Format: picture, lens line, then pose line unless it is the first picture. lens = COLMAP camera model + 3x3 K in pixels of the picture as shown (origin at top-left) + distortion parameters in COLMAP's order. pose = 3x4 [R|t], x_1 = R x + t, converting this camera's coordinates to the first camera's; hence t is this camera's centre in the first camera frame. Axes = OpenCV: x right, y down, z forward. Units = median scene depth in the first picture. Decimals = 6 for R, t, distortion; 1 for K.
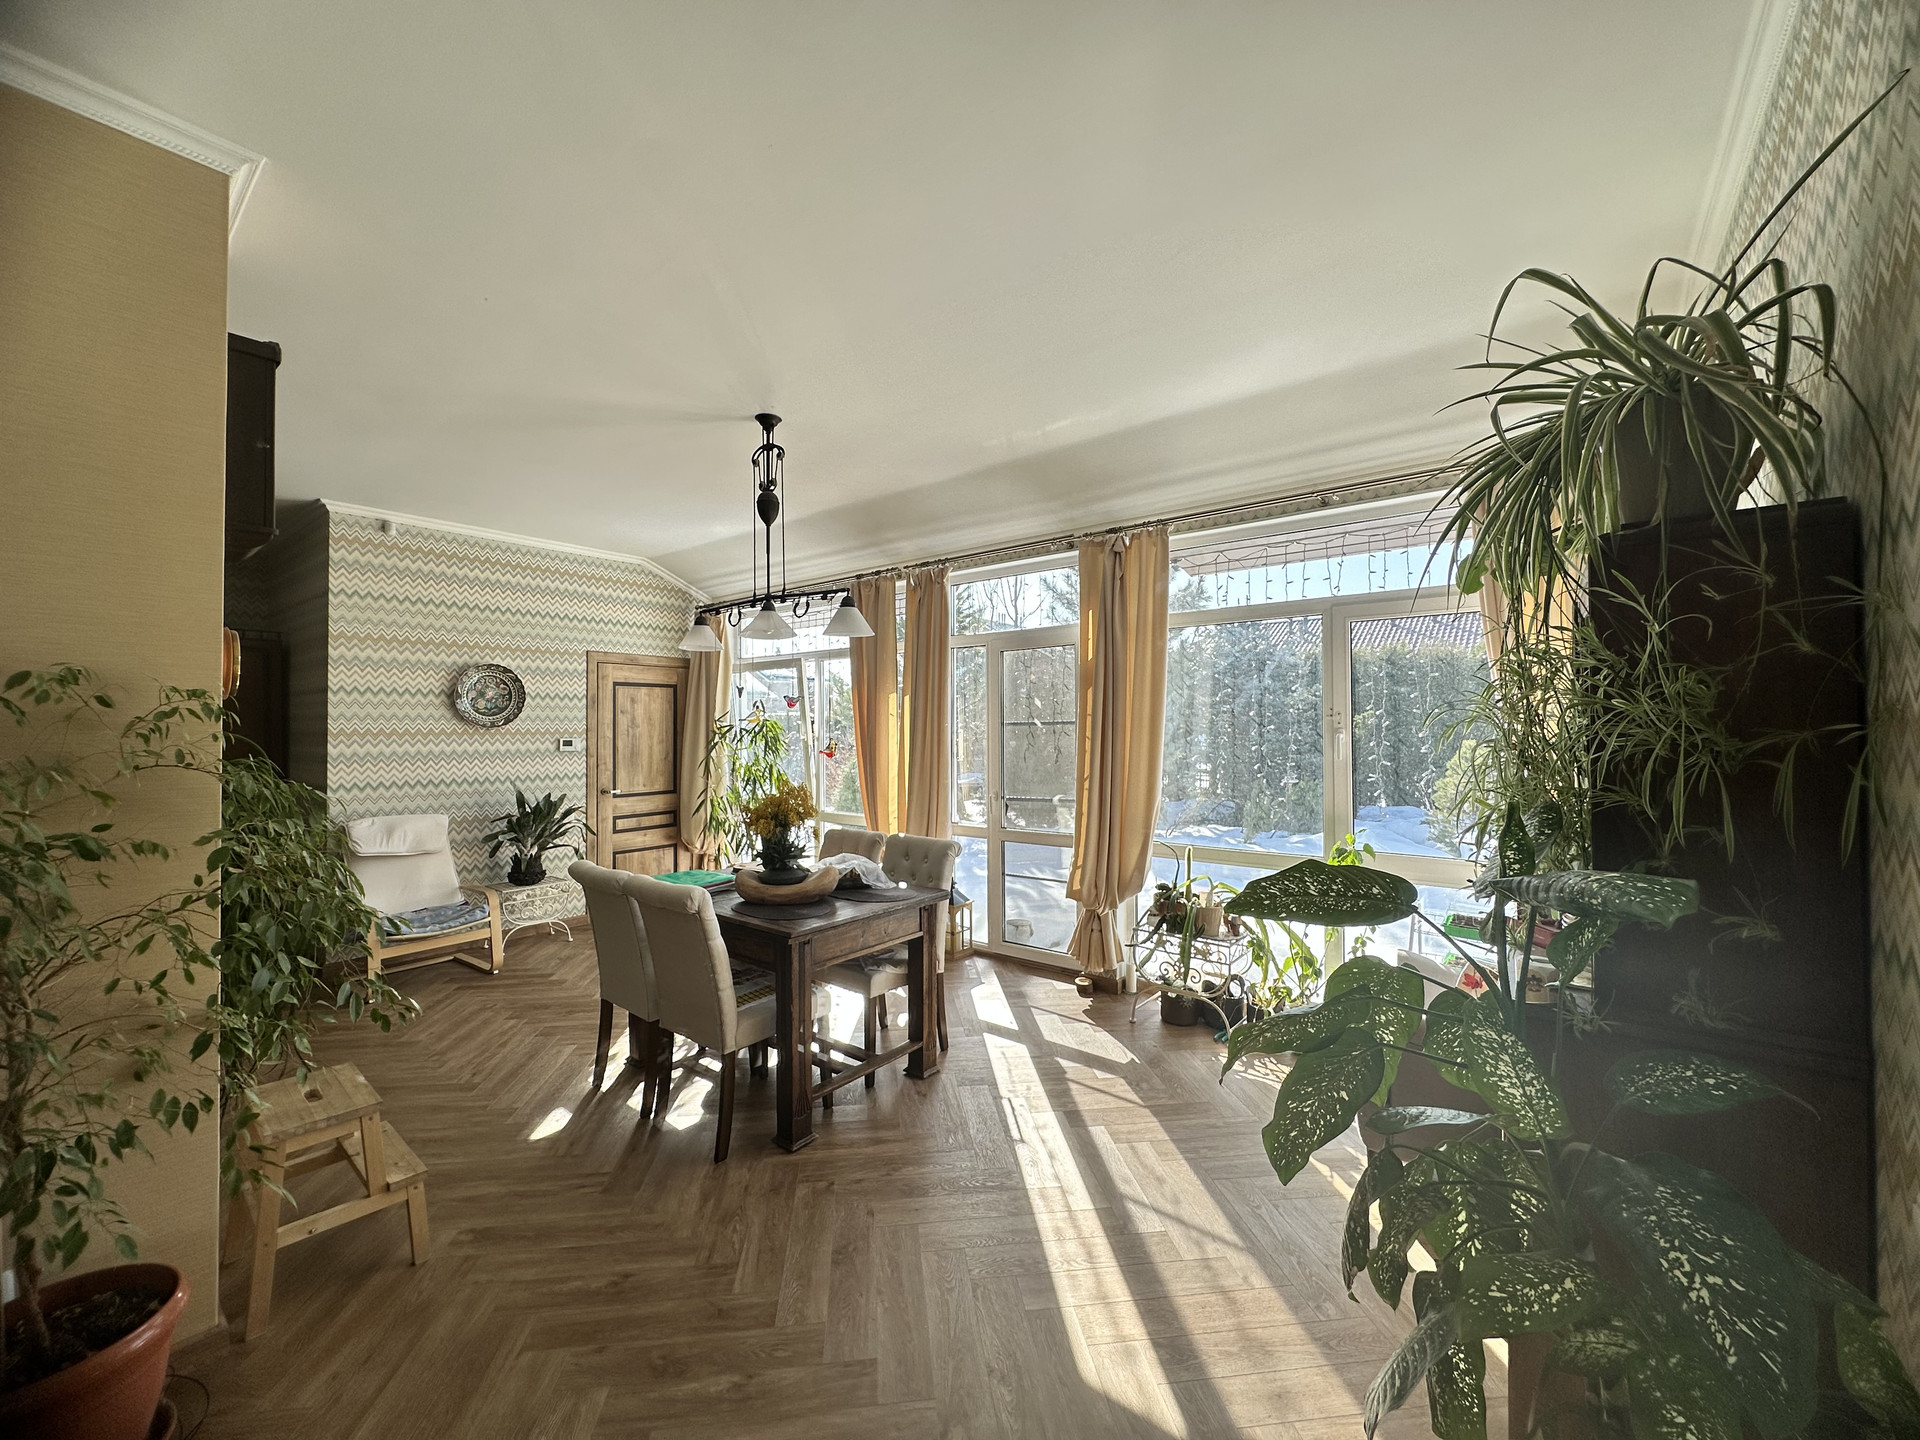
lens RADIAL K [[764.1, 0, 962.1], [0, 764.1, 724.9], [0, 0, 1]] dist [0.002456, 0.000200]
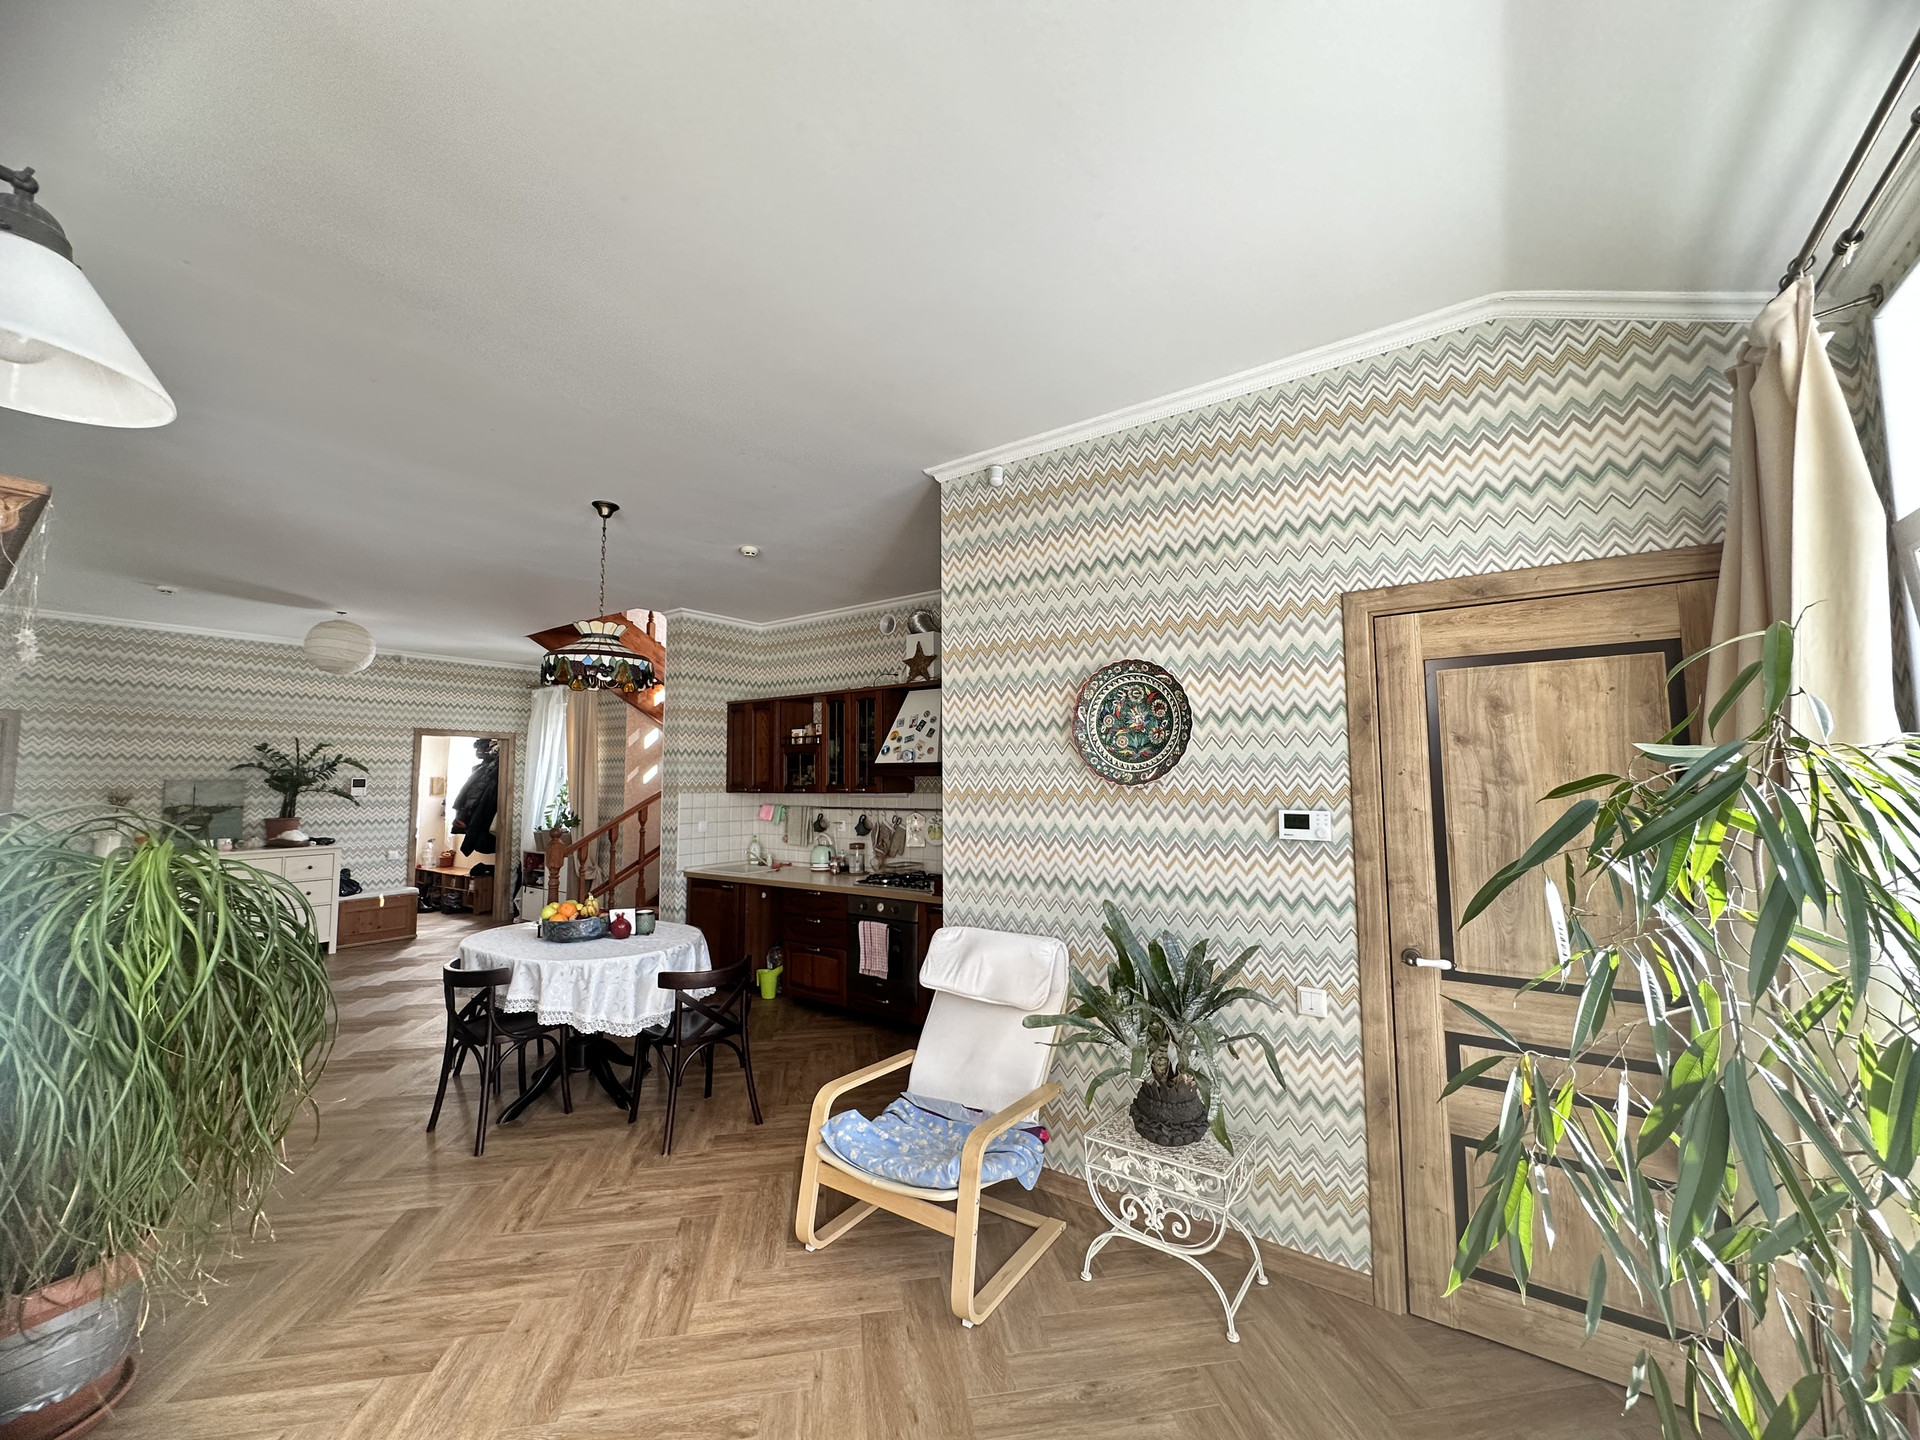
lens RADIAL K [[764.1, 0, 953.7], [0, 764.1, 723.8], [0, 0, 1]] dist [0.002456, 0.000200]
pose [[0.042212, -0.079152, -0.995968, -0.101804], [0.007929, 0.996852, -0.078887, 0.002087], [0.999077, -0.004567, 0.042706, 0.784876]]
